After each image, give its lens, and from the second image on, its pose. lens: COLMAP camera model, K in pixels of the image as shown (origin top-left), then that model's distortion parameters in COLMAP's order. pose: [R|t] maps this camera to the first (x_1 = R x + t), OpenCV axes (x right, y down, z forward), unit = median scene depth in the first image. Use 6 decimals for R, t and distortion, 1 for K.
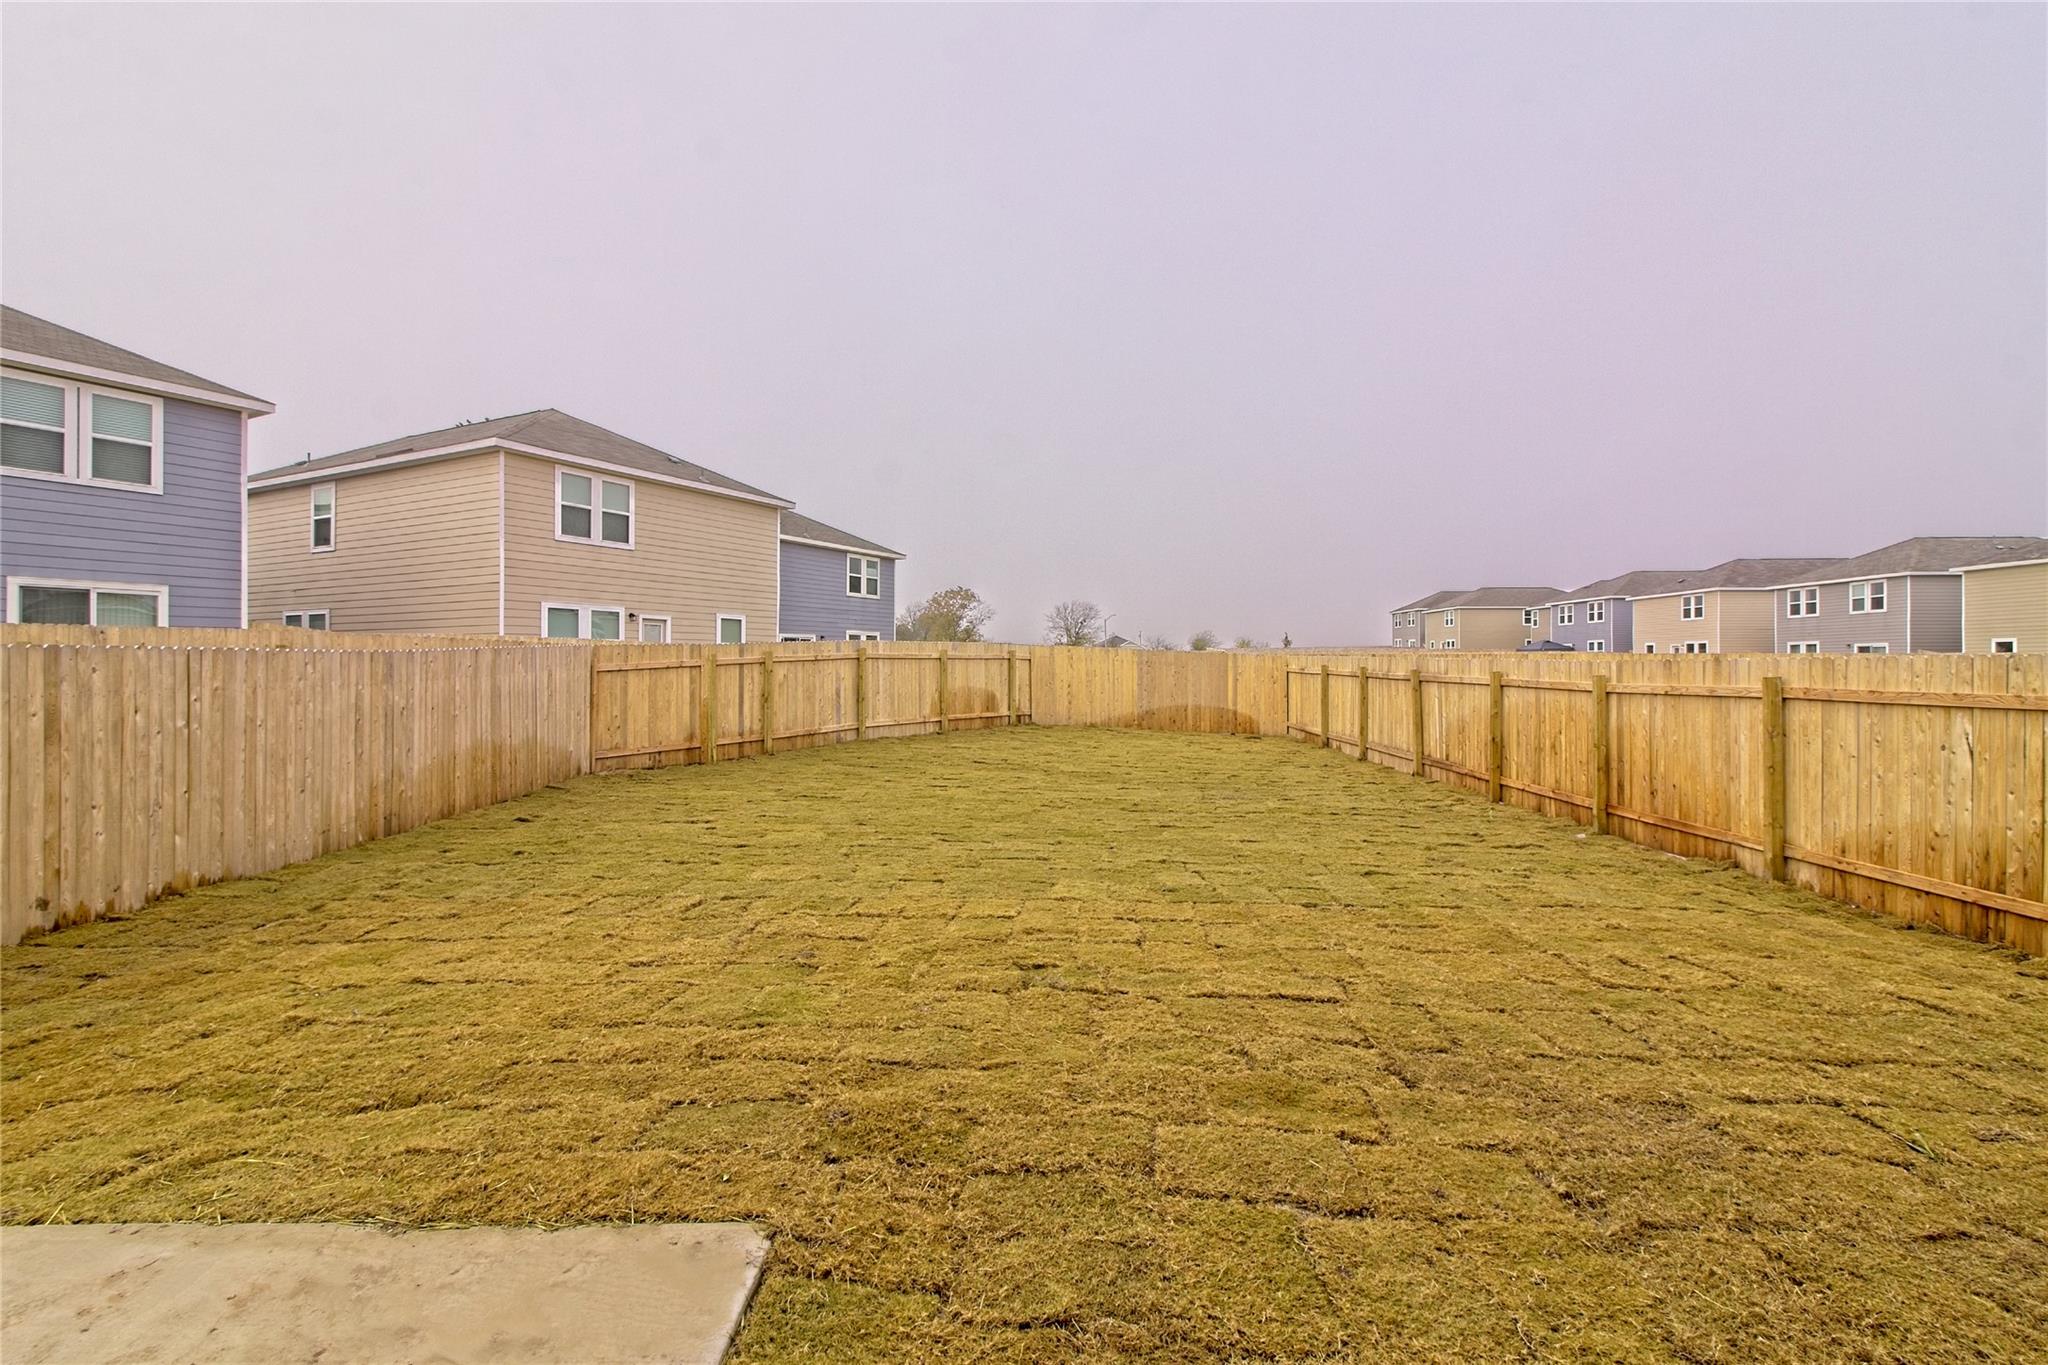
lens RADIAL K [[945.5, 0, 1020.4], [0, 945.5, 665.1], [0, 0, 1]] dist [-0.012945, 0.007675]
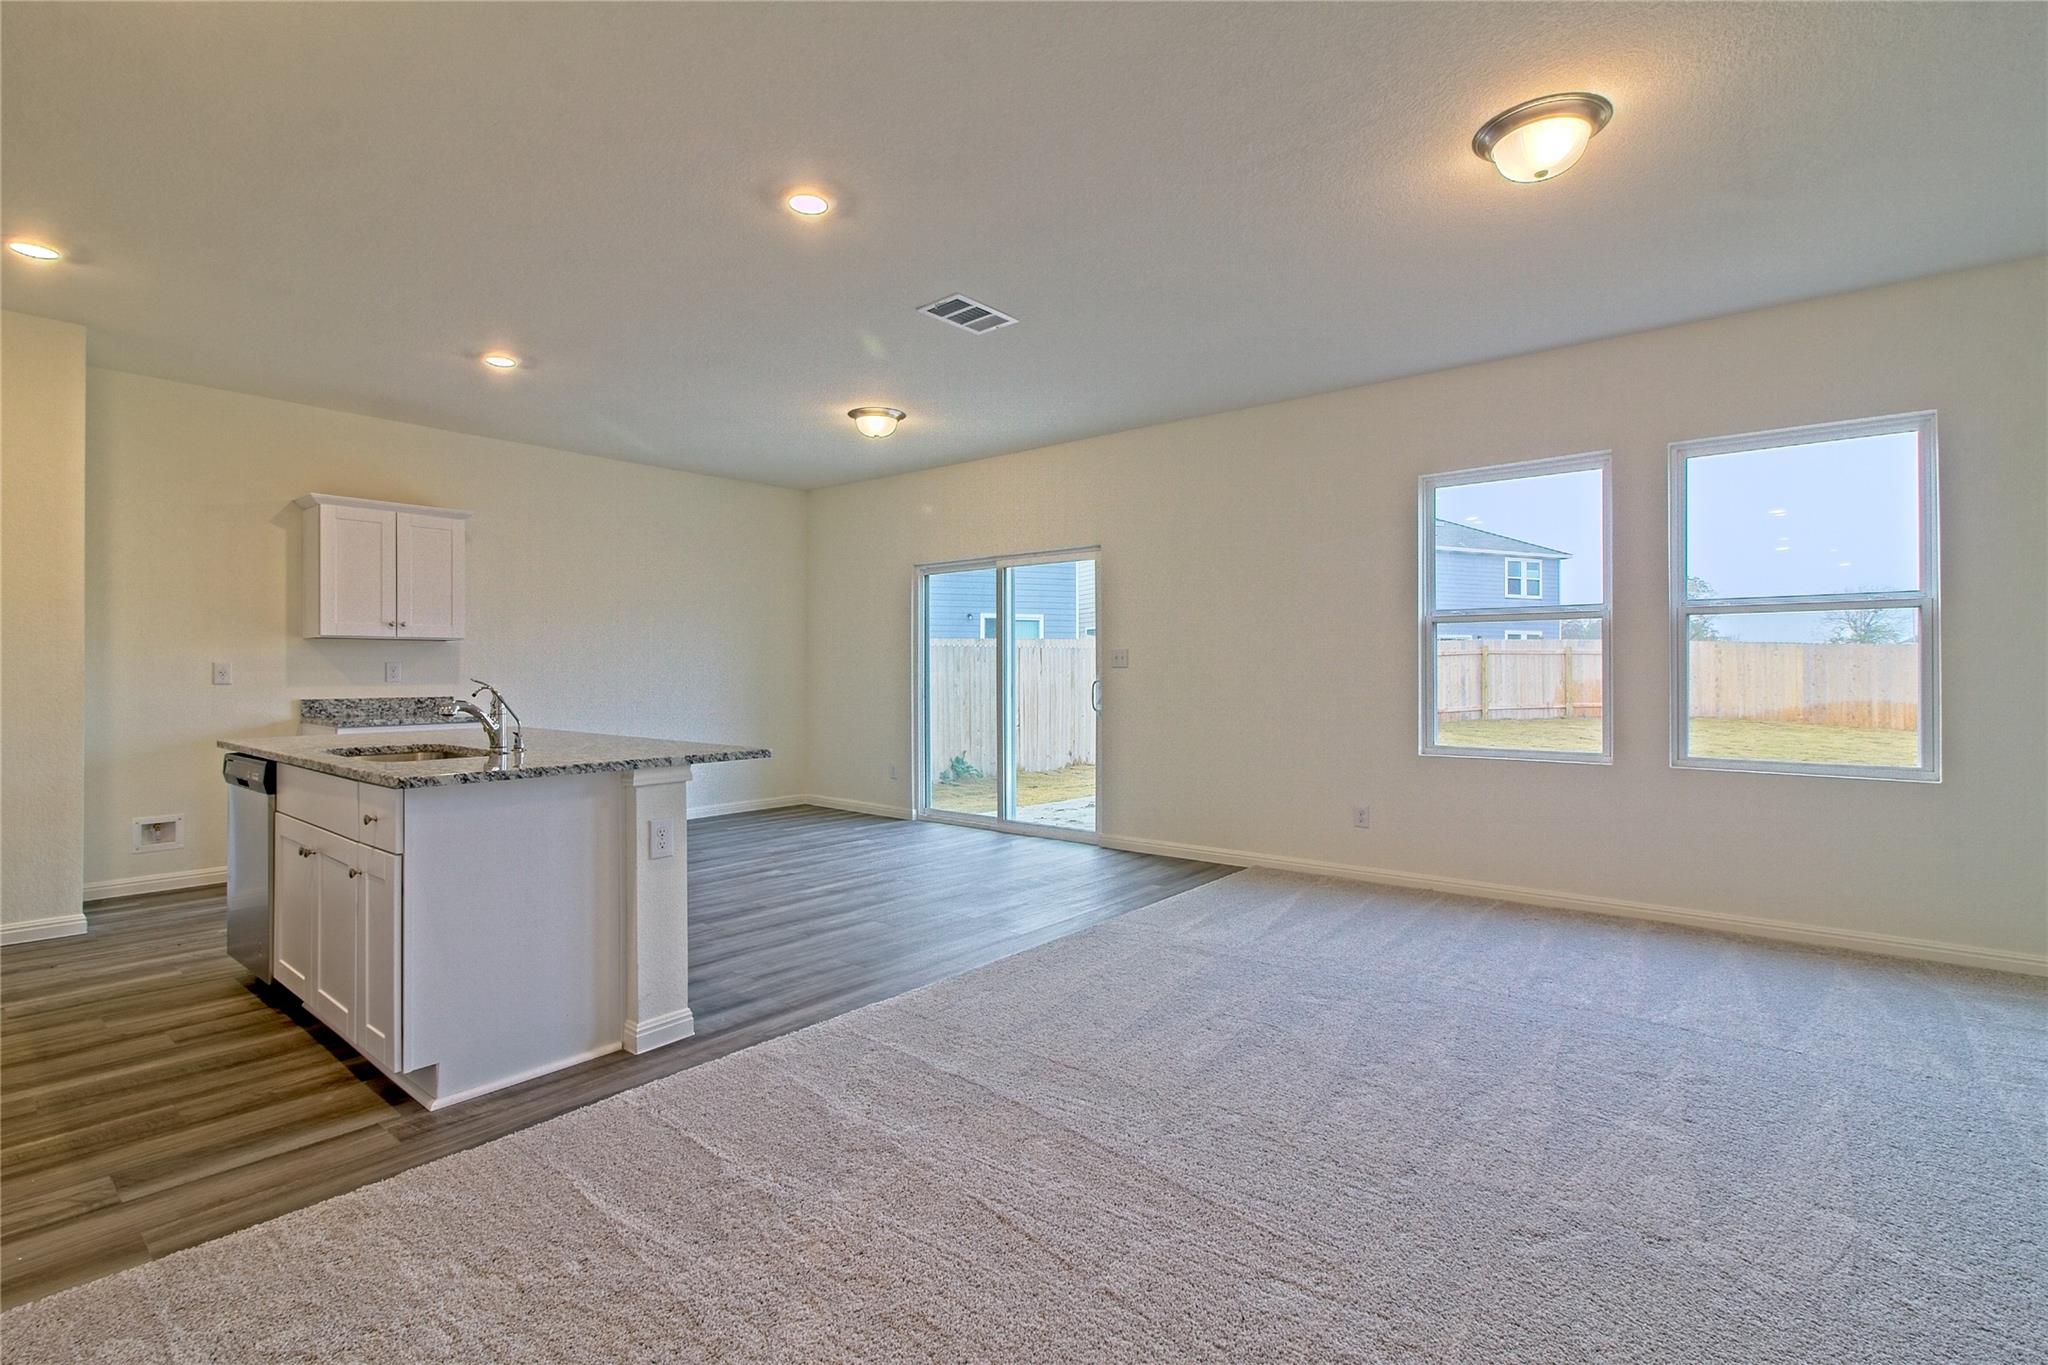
lens RADIAL K [[945.5, 0, 1022.0], [0, 945.5, 665.1], [0, 0, 1]] dist [-0.012945, 0.007675]
pose [[0.771840, -0.003295, -0.635808, 0.167140], [0.001687, 0.999994, -0.003134, 0.011608], [0.635815, 0.001346, 0.771841, -0.376891]]
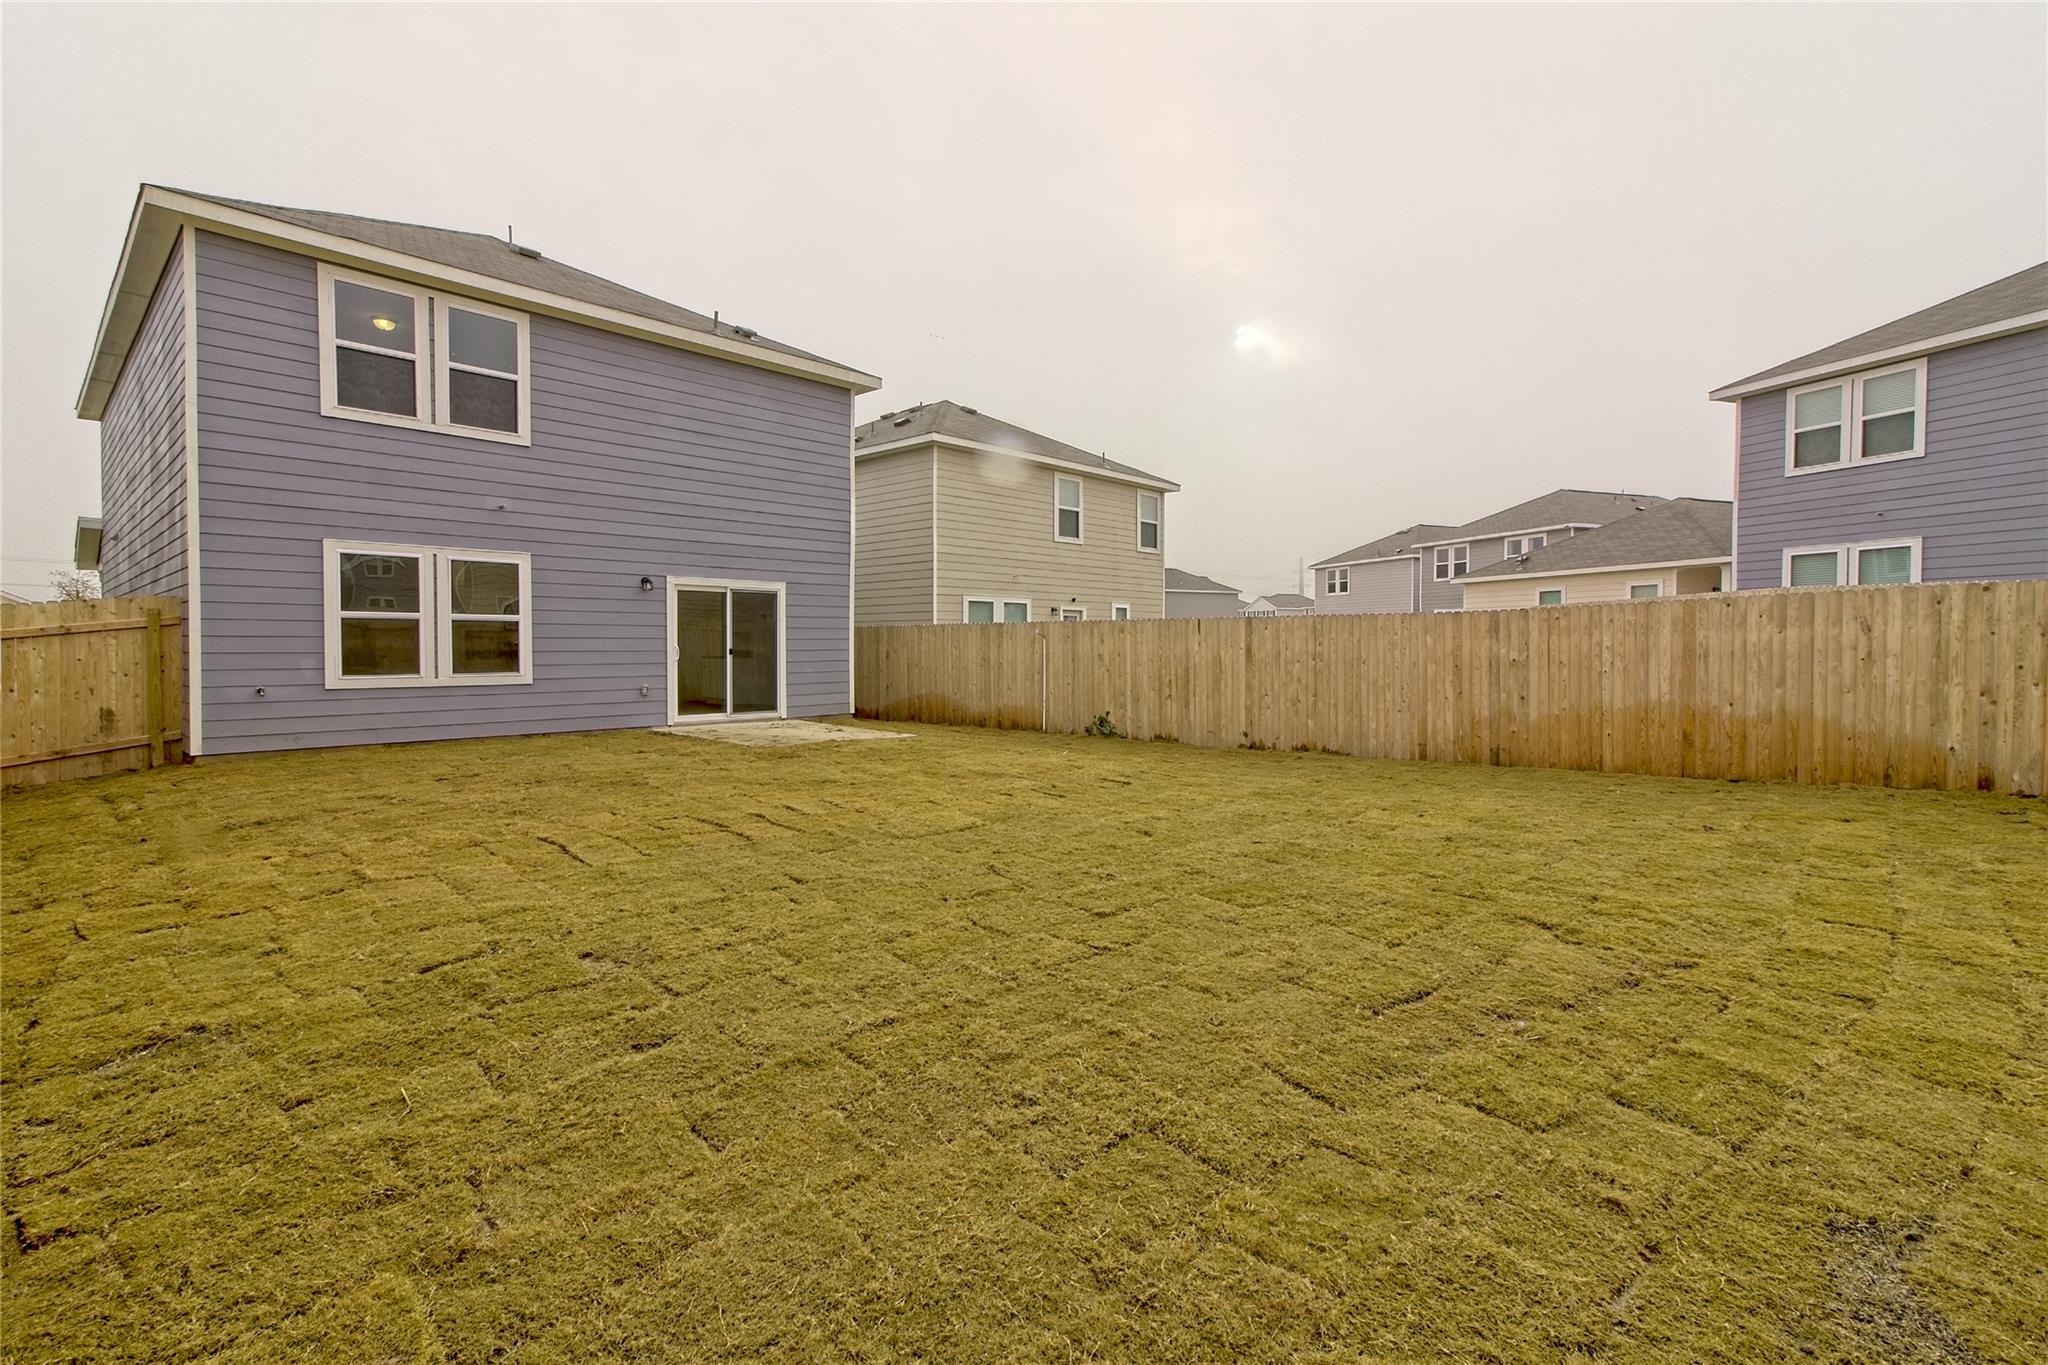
lens RADIAL K [[945.5, 0, 1008.2], [0, 945.5, 676.9], [0, 0, 1]] dist [-0.012945, 0.007675]
pose [[-0.684766, 0.026033, -0.728297, 0.362172], [0.001659, 0.999415, 0.034165, 0.015782], [0.728761, 0.022187, -0.684409, 0.795957]]
